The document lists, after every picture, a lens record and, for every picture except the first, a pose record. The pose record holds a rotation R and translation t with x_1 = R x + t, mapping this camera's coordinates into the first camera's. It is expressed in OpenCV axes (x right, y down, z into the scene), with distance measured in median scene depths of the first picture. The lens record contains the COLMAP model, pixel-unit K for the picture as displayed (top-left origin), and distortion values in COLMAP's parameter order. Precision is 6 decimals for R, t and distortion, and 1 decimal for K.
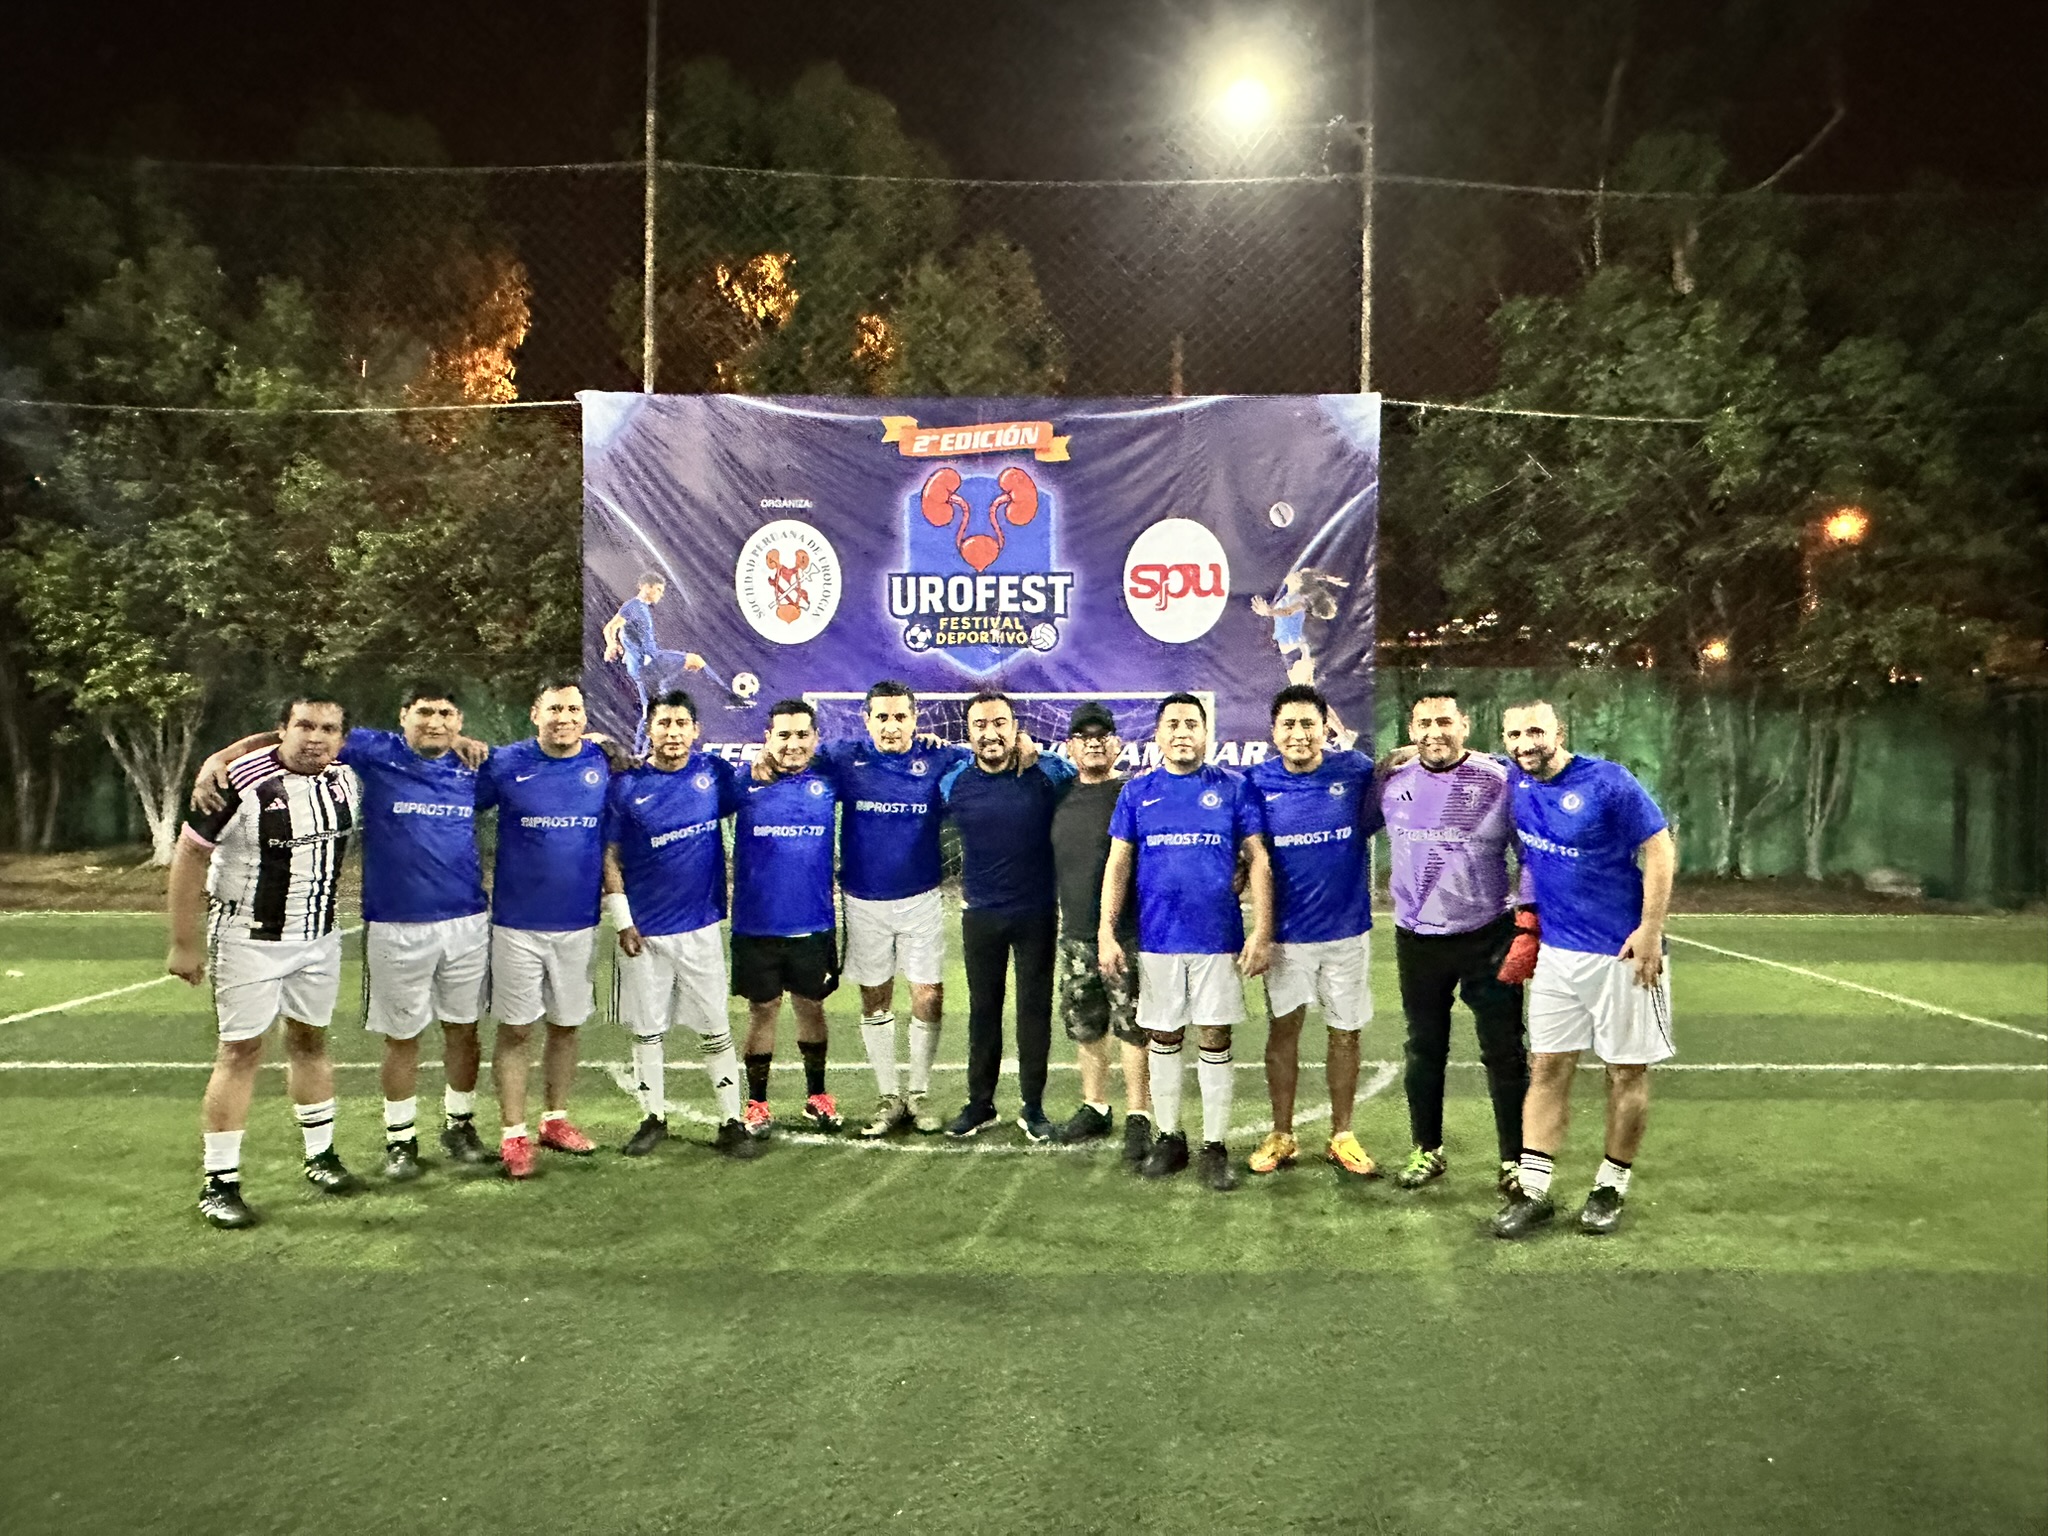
lens RADIAL K [[1188.6, 0, 1028.5], [0, 1188.6, 759.7], [0, 0, 1]] dist [-0.001209, 0.000402]
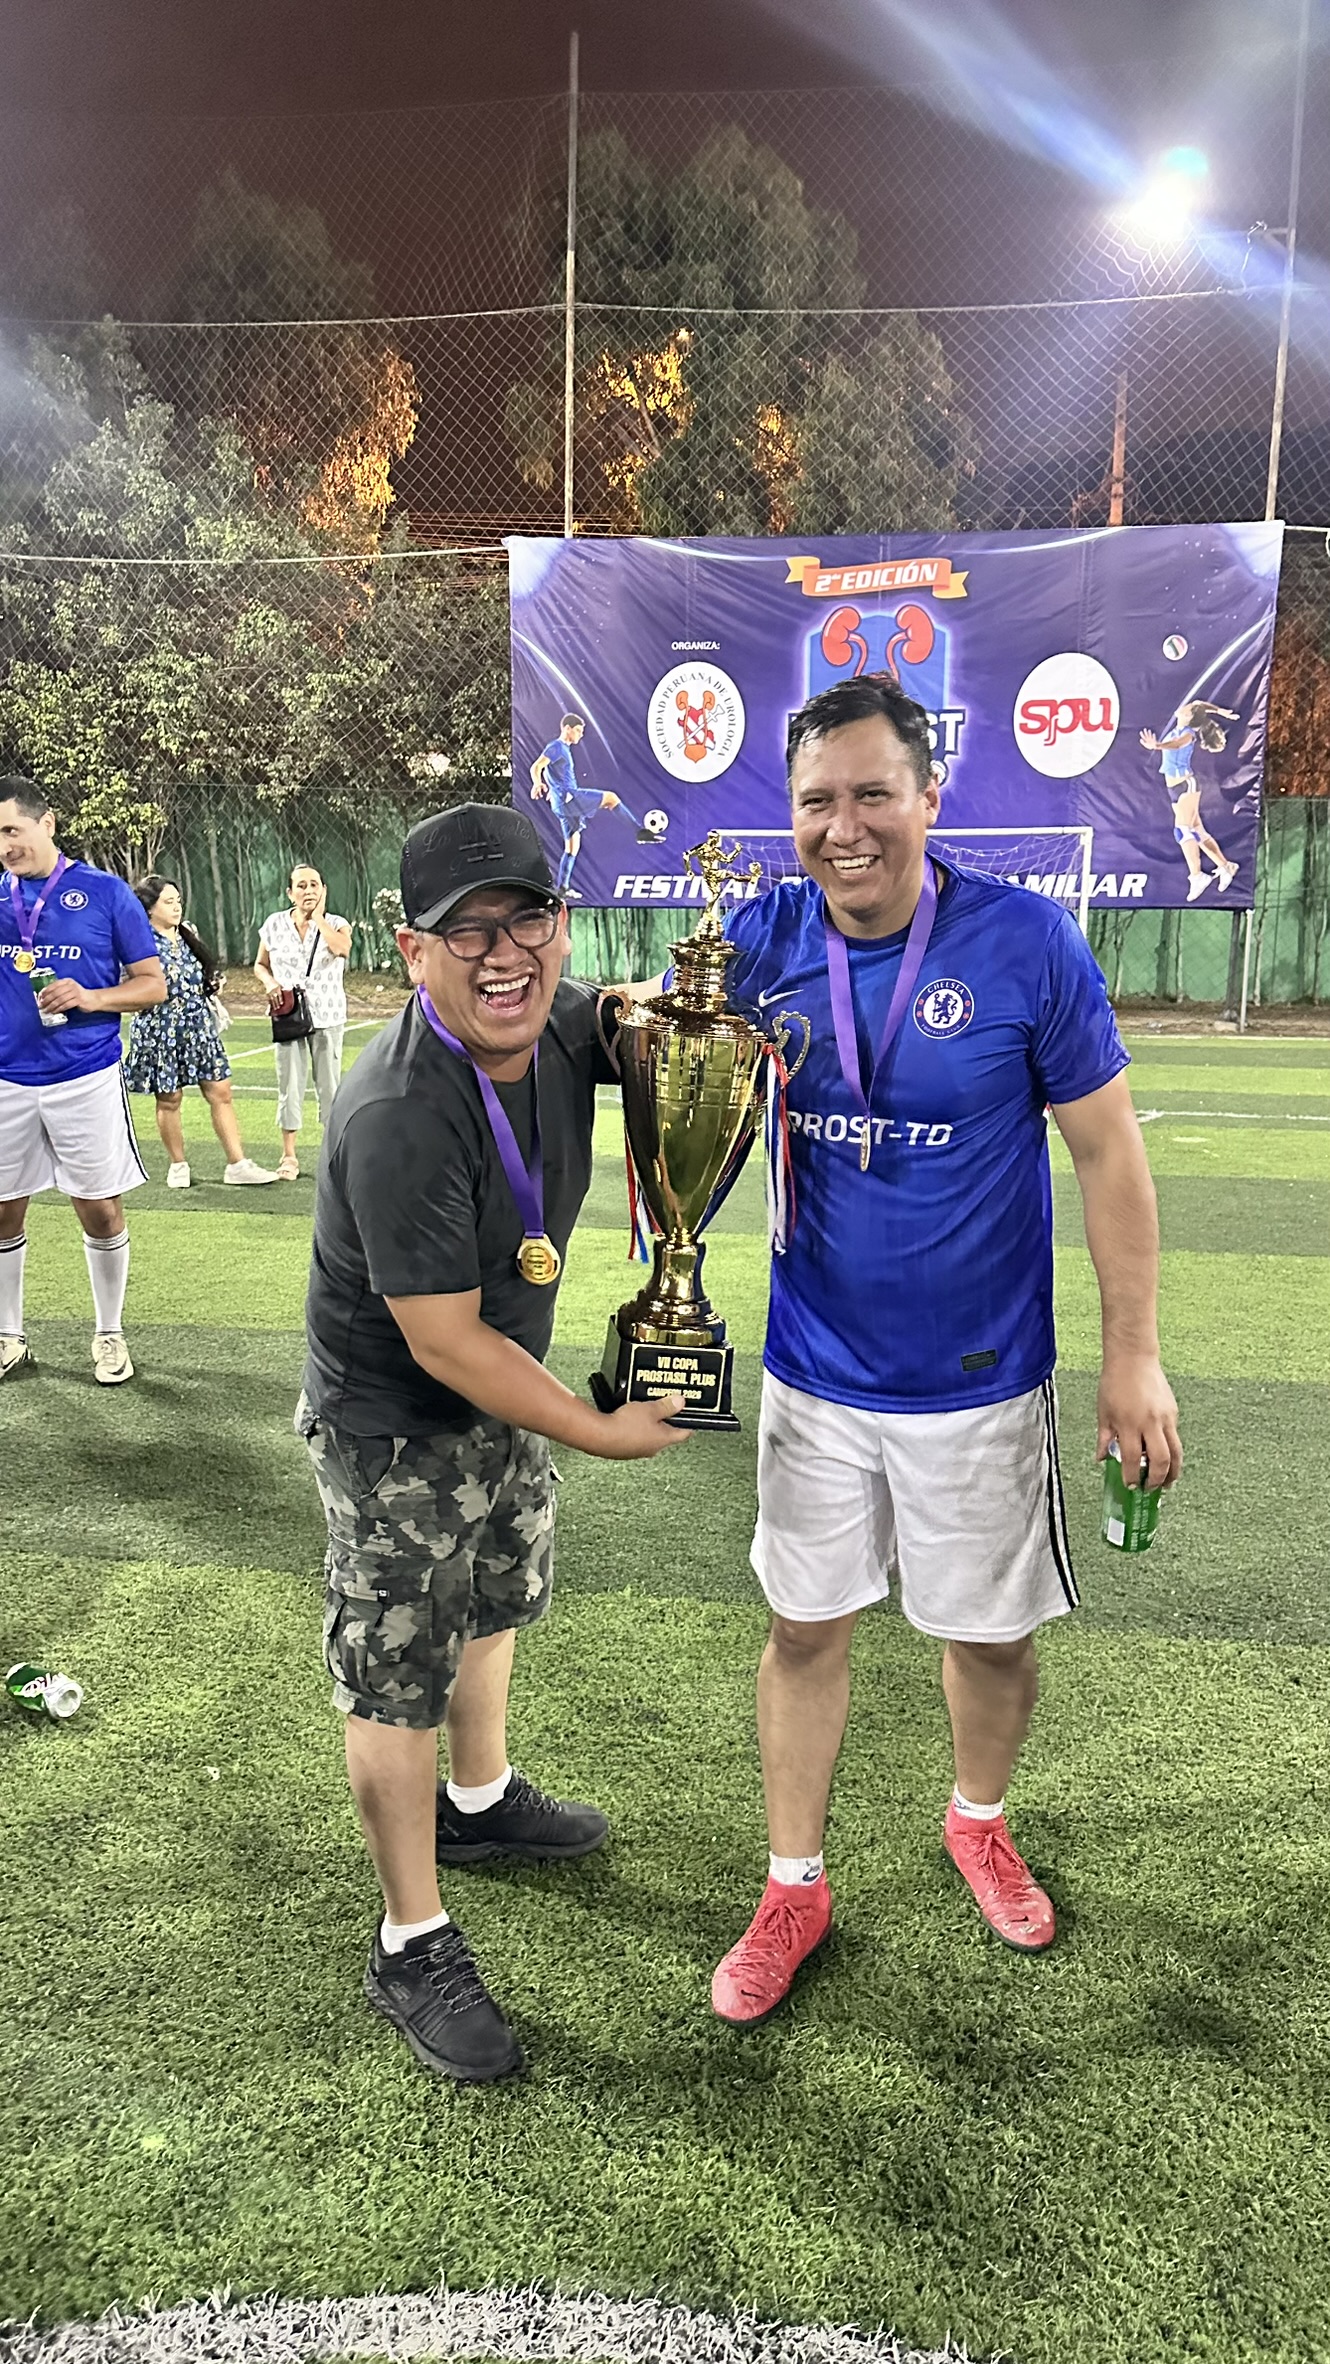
lens RADIAL K [[1617.5, 0, 671.8], [0, 1617.5, 1163.2], [0, 0, 1]] dist [0.104857, -0.120359]
pose [[0.988140, 0.032733, -0.150027, 0.011526], [-0.005870, 0.984354, 0.176106, -0.015770], [0.153444, -0.173137, 0.972871, -0.514548]]
